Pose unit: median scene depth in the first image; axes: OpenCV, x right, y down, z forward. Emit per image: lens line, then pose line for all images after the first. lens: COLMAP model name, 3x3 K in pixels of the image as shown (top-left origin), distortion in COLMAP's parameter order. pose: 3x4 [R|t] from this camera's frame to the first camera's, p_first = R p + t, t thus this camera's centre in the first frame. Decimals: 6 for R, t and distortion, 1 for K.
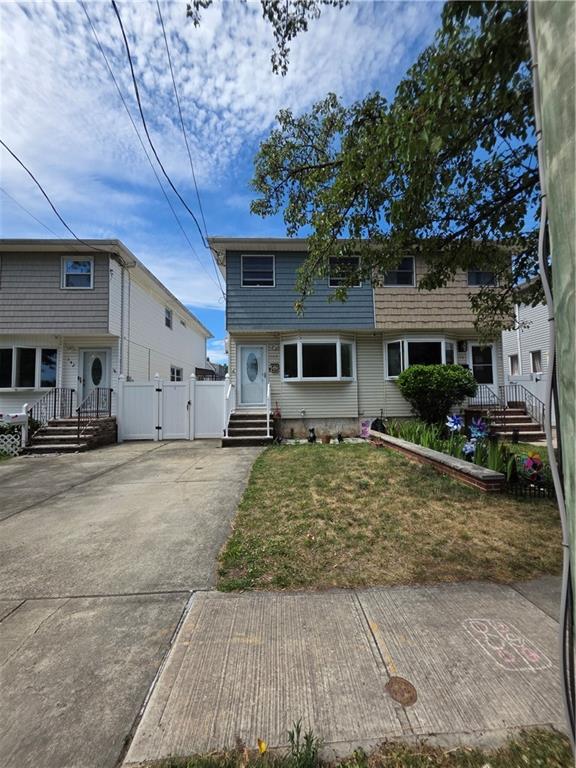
lens RADIAL K [[309.6, 0, 289.8], [0, 309.6, 386.8], [0, 0, 1]] dist [-0.001932, -0.001233]
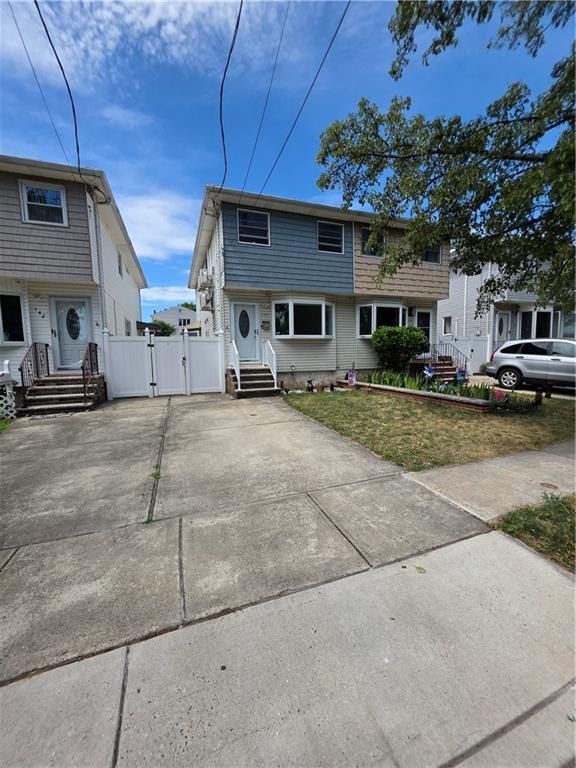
lens RADIAL K [[309.6, 0, 289.8], [0, 309.6, 386.8], [0, 0, 1]] dist [-0.001932, -0.001233]
pose [[0.950162, -0.034238, 0.309871, -0.323810], [-0.007691, 0.991074, 0.133088, 0.006331], [-0.311662, -0.128839, 0.941418, -0.058535]]
